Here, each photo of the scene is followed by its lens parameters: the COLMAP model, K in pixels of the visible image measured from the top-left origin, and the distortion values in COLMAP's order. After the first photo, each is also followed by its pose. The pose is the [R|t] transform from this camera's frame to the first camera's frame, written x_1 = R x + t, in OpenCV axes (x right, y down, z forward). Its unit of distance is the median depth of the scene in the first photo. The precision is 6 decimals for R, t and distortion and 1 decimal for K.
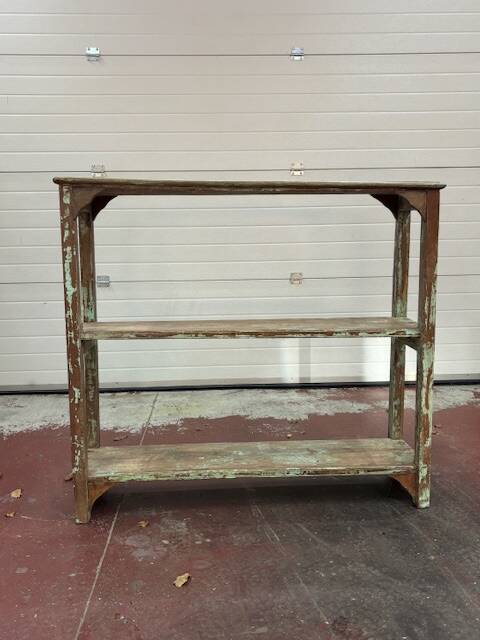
lens RADIAL K [[581.1, 0, 240.0], [0, 581.1, 320.0], [0, 0, 1]] dist [0.040011, -0.004288]
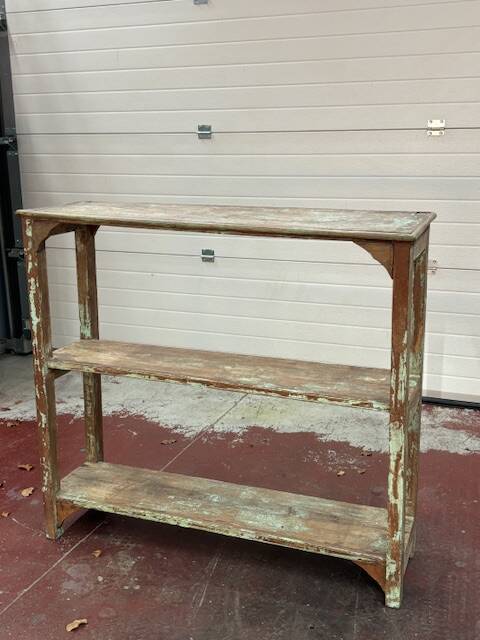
lens RADIAL K [[736.1, 0, 249.0], [0, 736.1, 318.4], [0, 0, 1]] dist [0.062098, -0.046744]
pose [[0.912448, 0.103335, -0.395929, 0.514038], [-0.054030, 0.989541, 0.133748, -0.227003], [0.405609, -0.100647, 0.908489, -0.015182]]
